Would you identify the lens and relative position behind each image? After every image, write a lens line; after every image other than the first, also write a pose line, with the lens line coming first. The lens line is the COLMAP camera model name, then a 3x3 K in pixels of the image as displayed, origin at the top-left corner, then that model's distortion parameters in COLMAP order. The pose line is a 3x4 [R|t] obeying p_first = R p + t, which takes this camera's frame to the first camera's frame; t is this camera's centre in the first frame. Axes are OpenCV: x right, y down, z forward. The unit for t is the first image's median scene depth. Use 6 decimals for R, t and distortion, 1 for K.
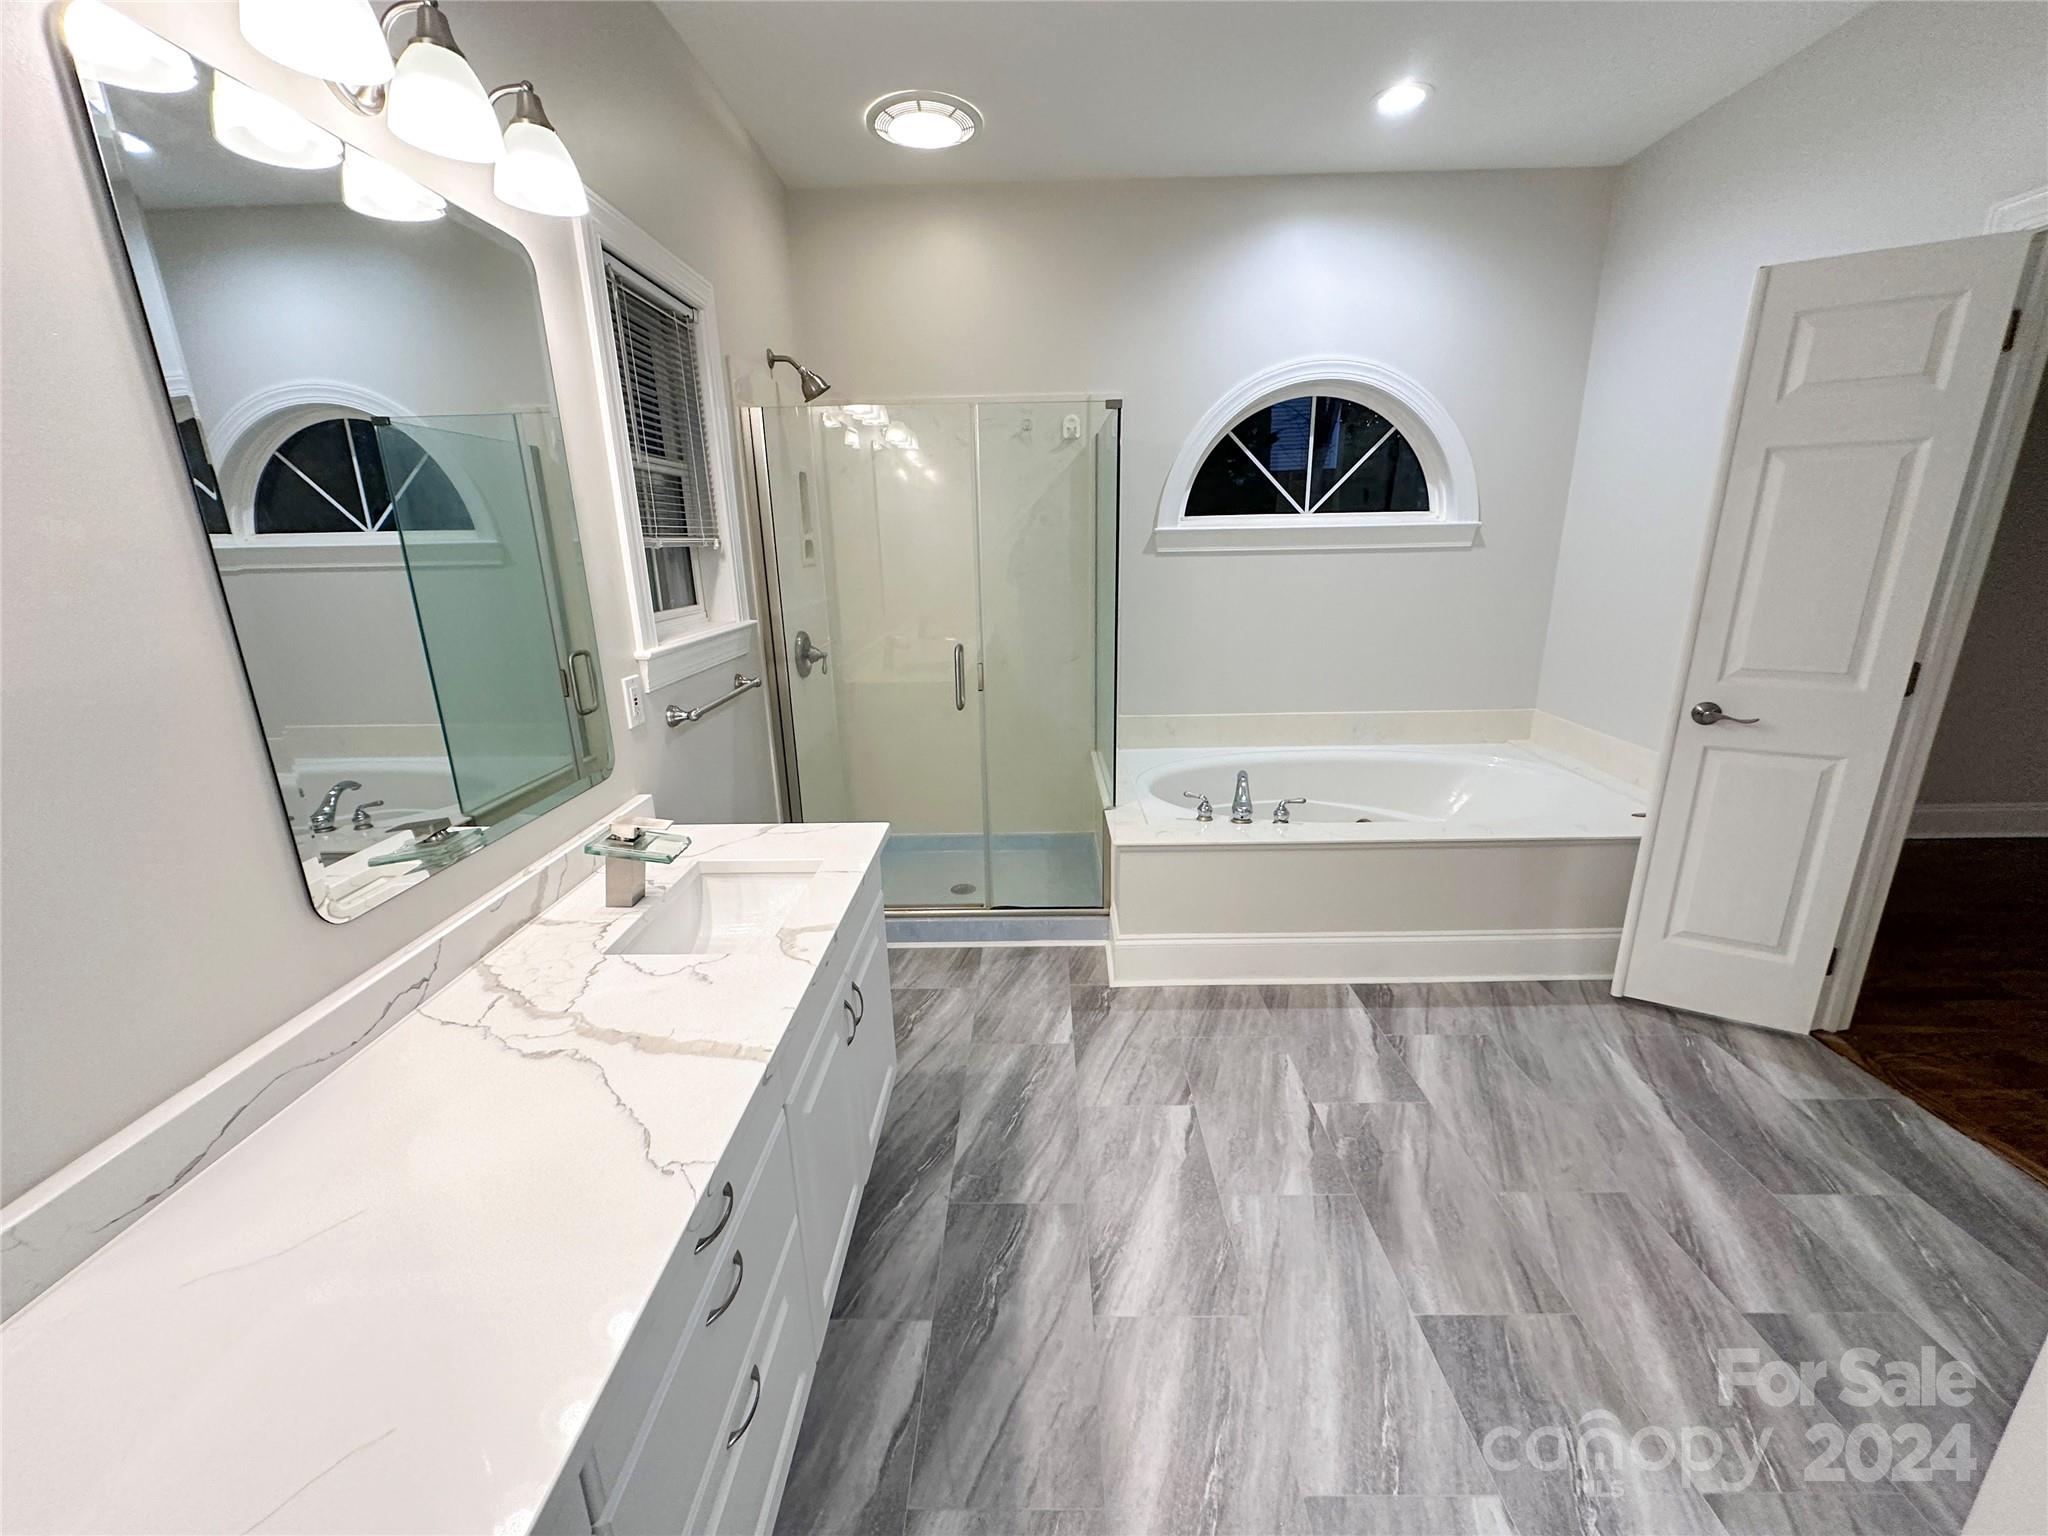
lens RADIAL K [[811.3, 0, 1024.2], [0, 811.3, 768.0], [0, 0, 1]] dist [-0.004216, 0.000949]
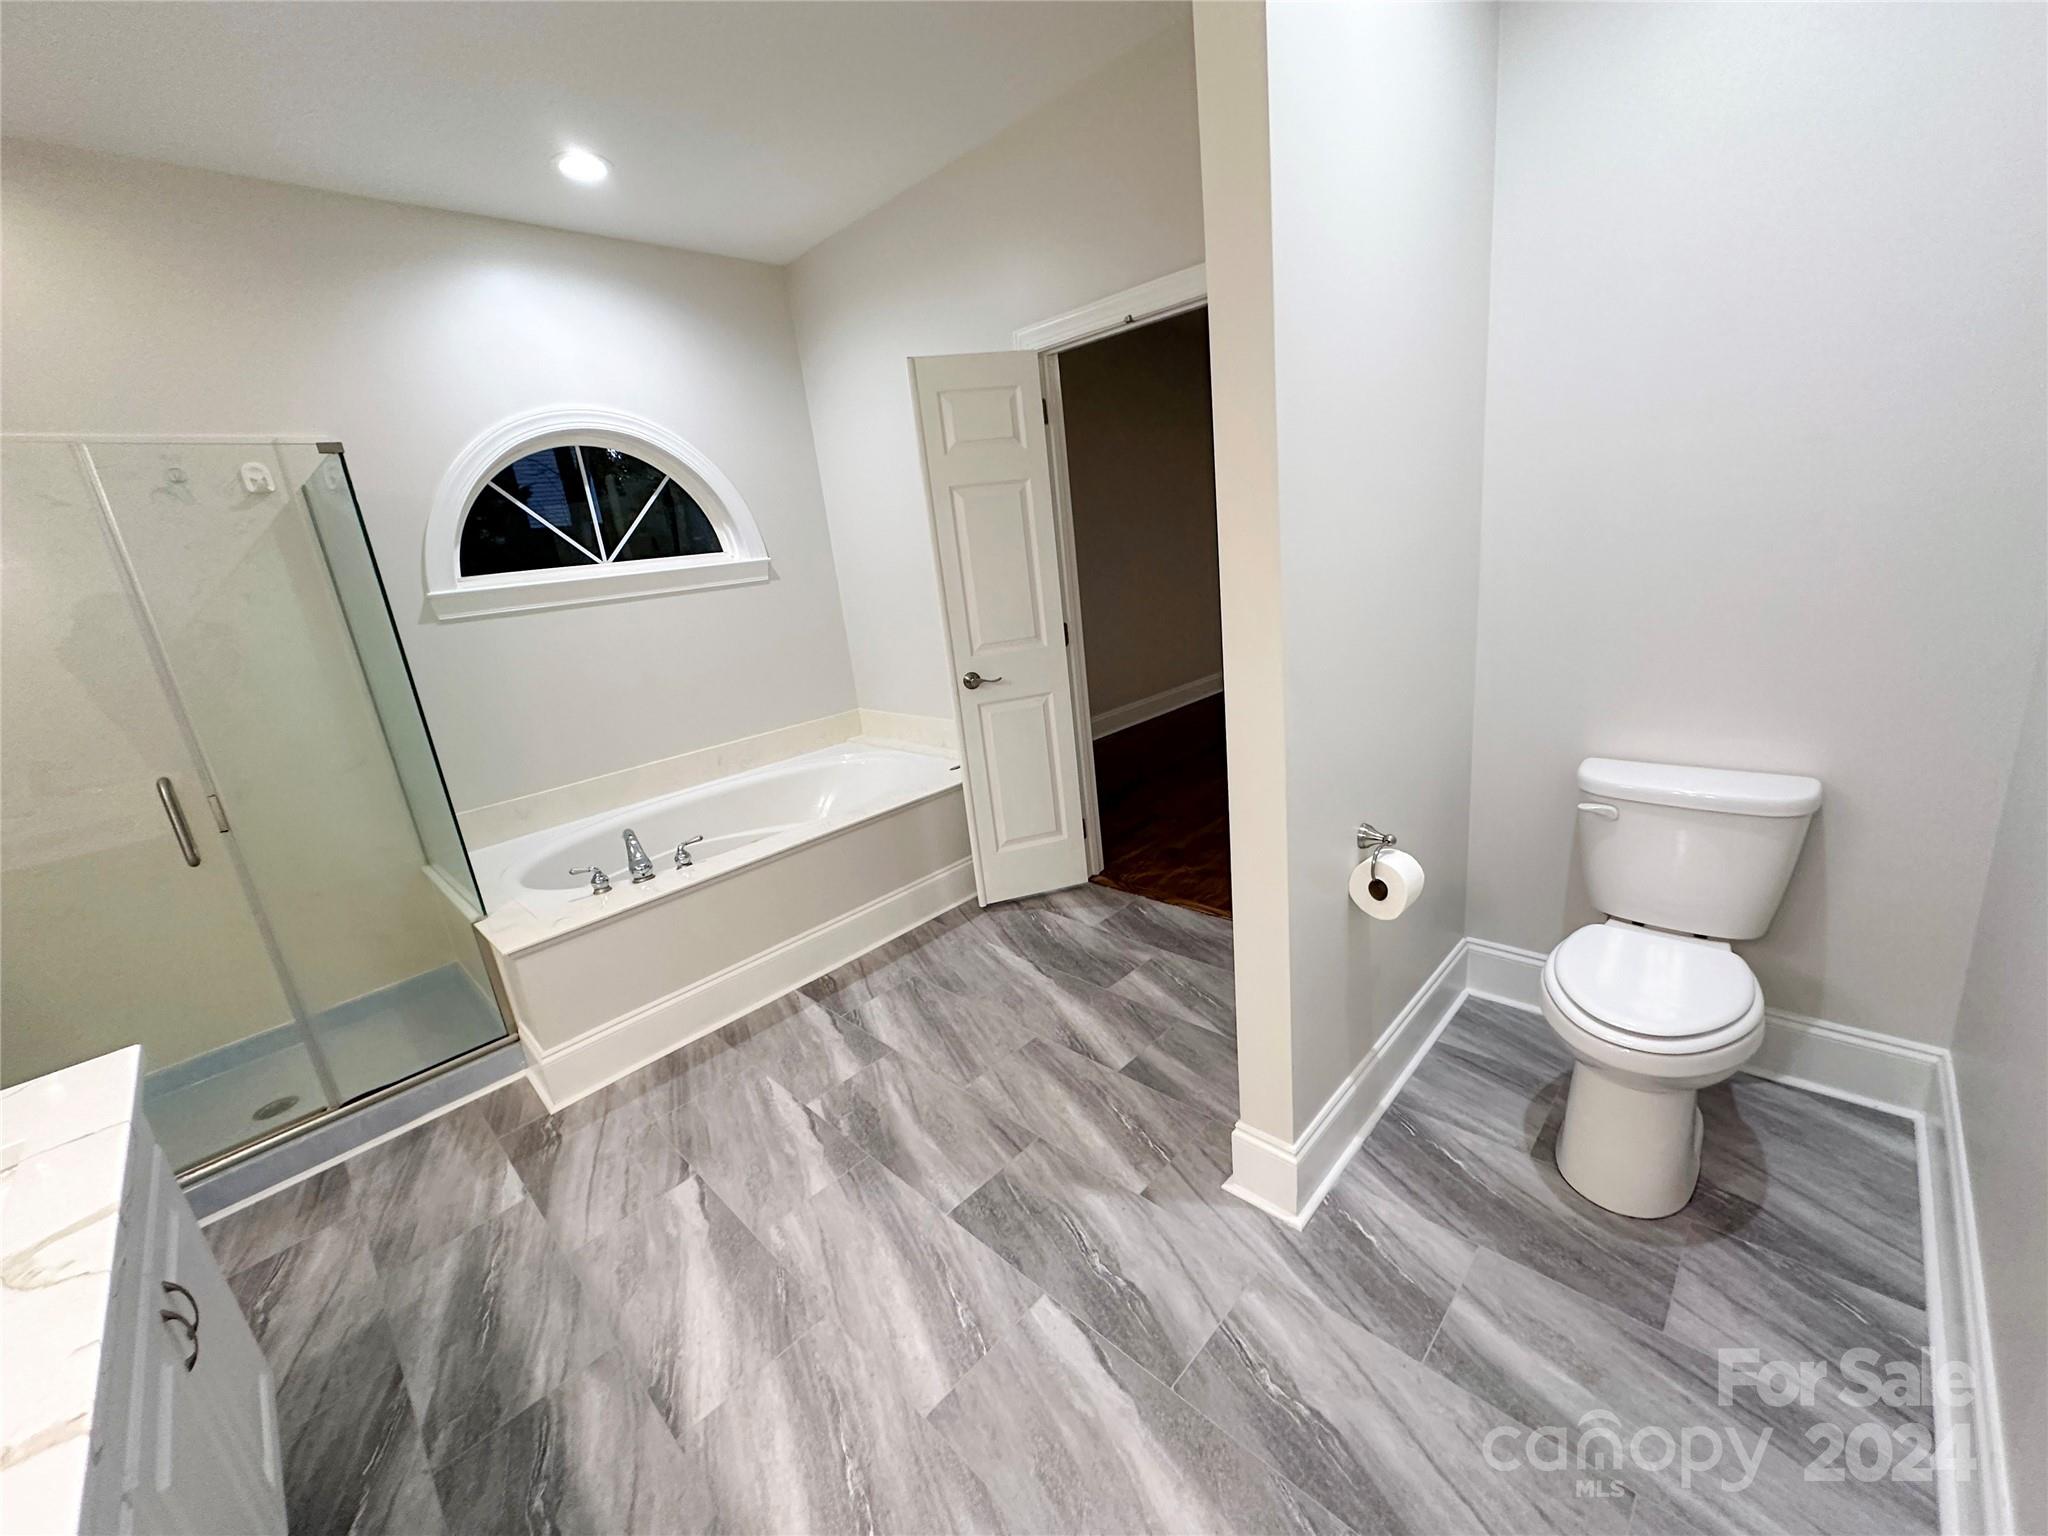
lens RADIAL K [[811.3, 0, 1026.0], [0, 811.3, 767.8], [0, 0, 1]] dist [-0.004216, 0.000949]
pose [[0.686265, -0.249273, 0.683303, -0.056346], [0.288908, 0.955572, 0.058438, 0.019640], [-0.667513, 0.157307, 0.727792, -0.019104]]
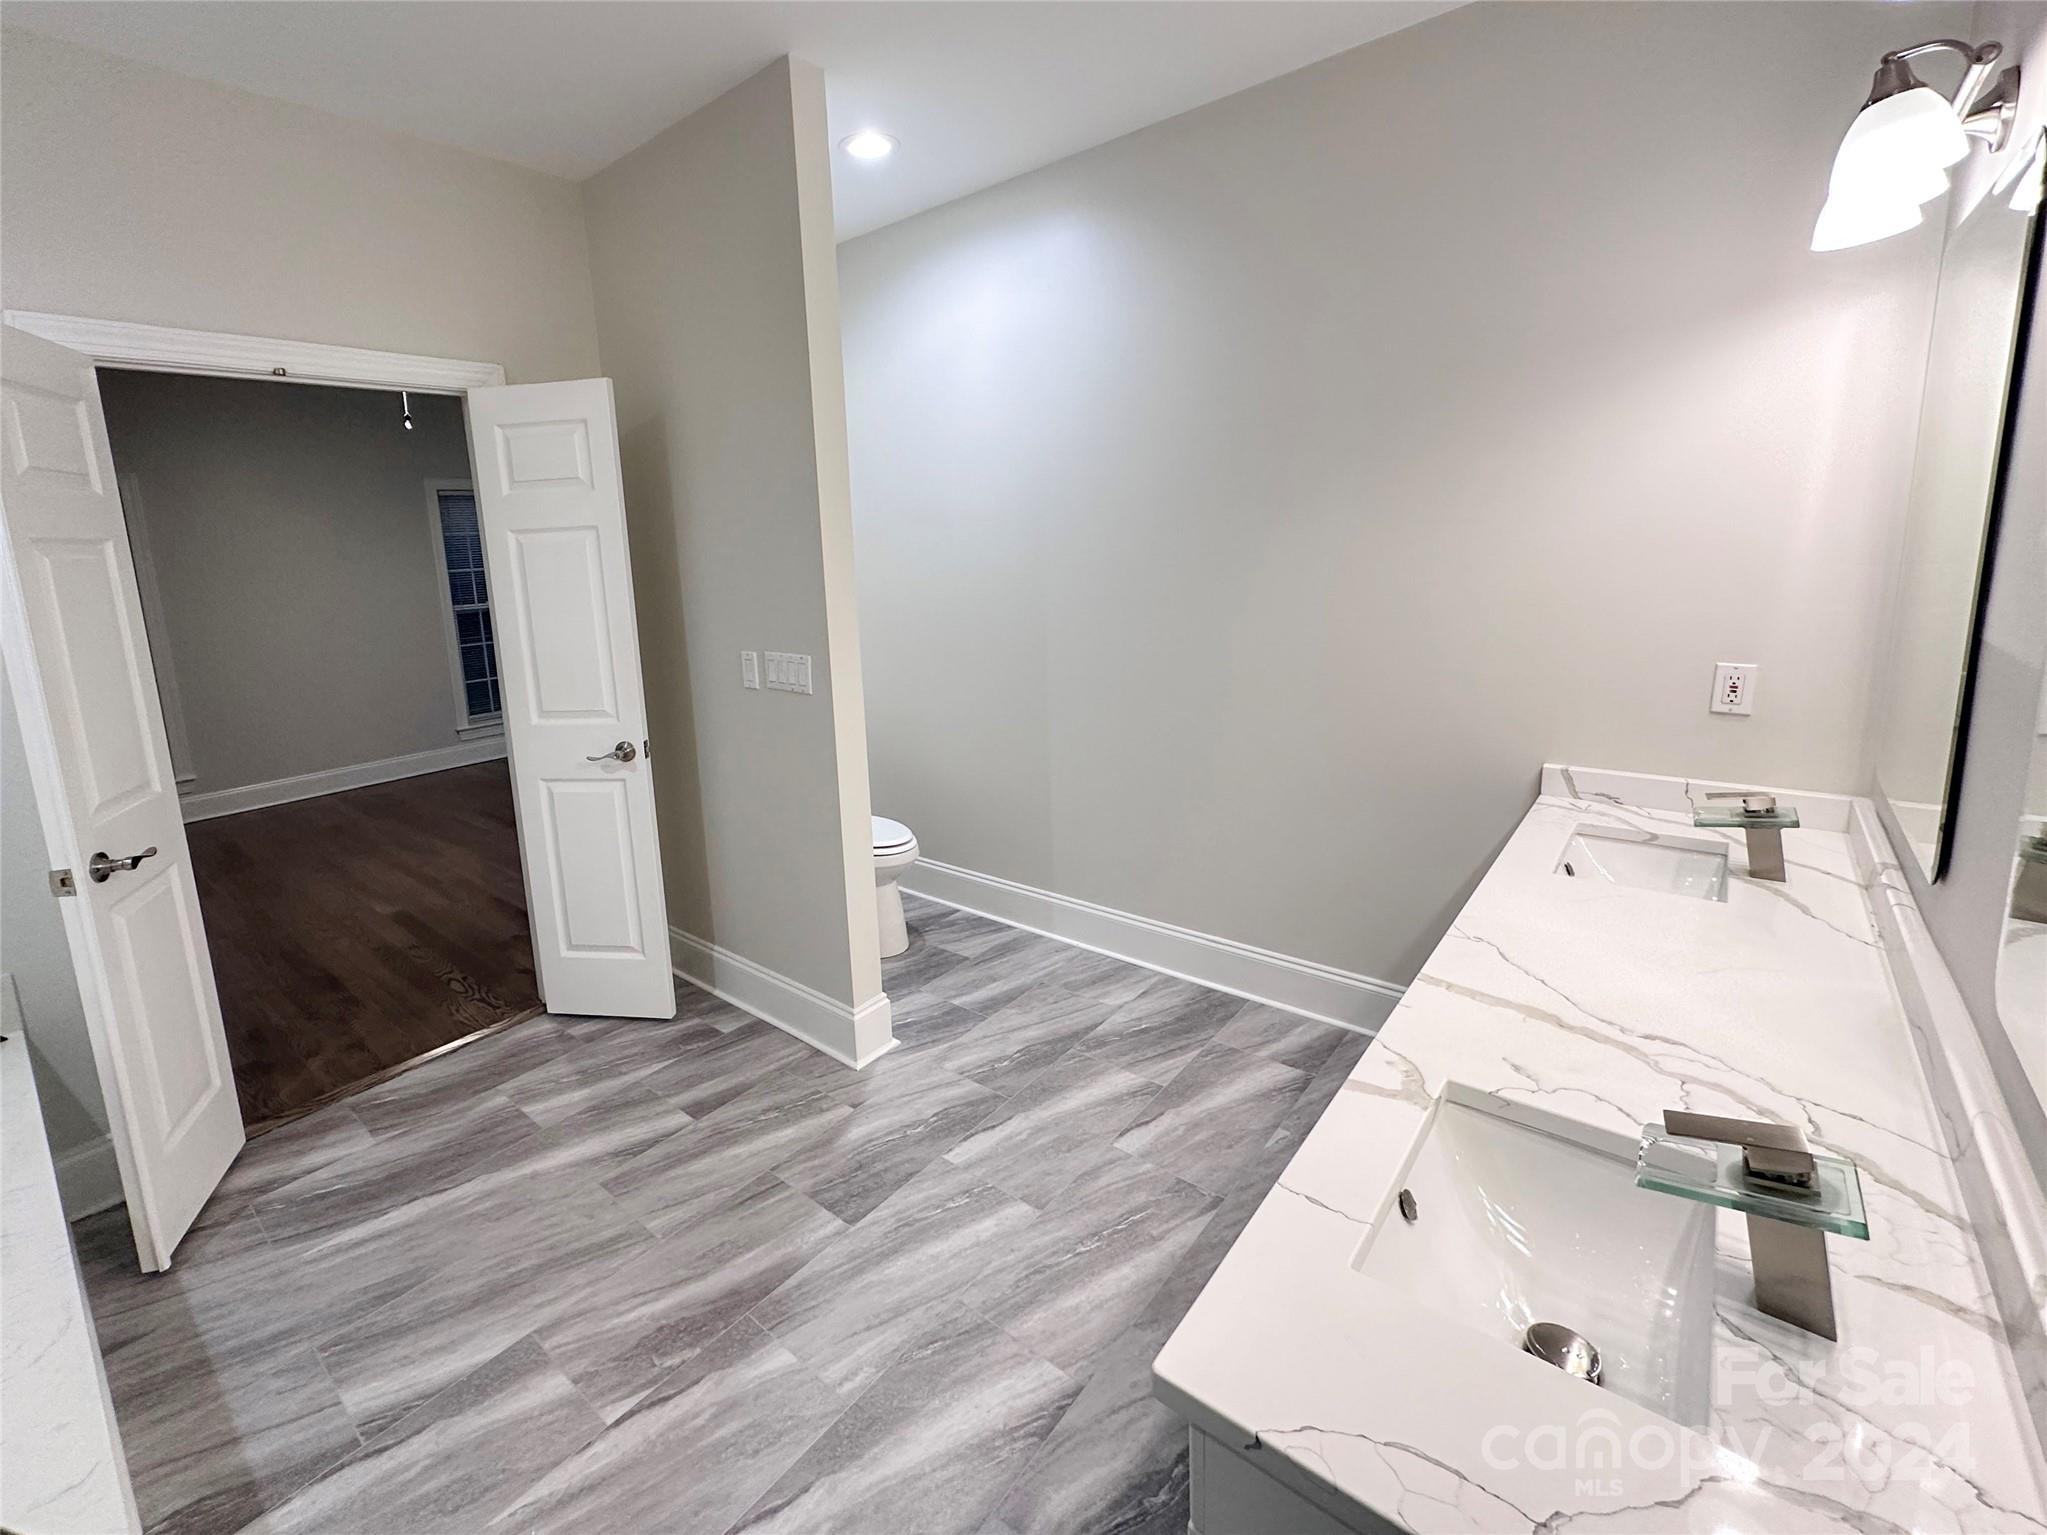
lens RADIAL K [[885.3, 0, 928.2], [0, 885.3, 693.6], [0, 0, 1]] dist [-0.001248, 0.000915]
pose [[-0.752208, -0.054443, 0.656673, -0.309346], [0.242811, 0.903549, 0.353046, -0.348481], [-0.612558, 0.425011, -0.666437, 1.095730]]
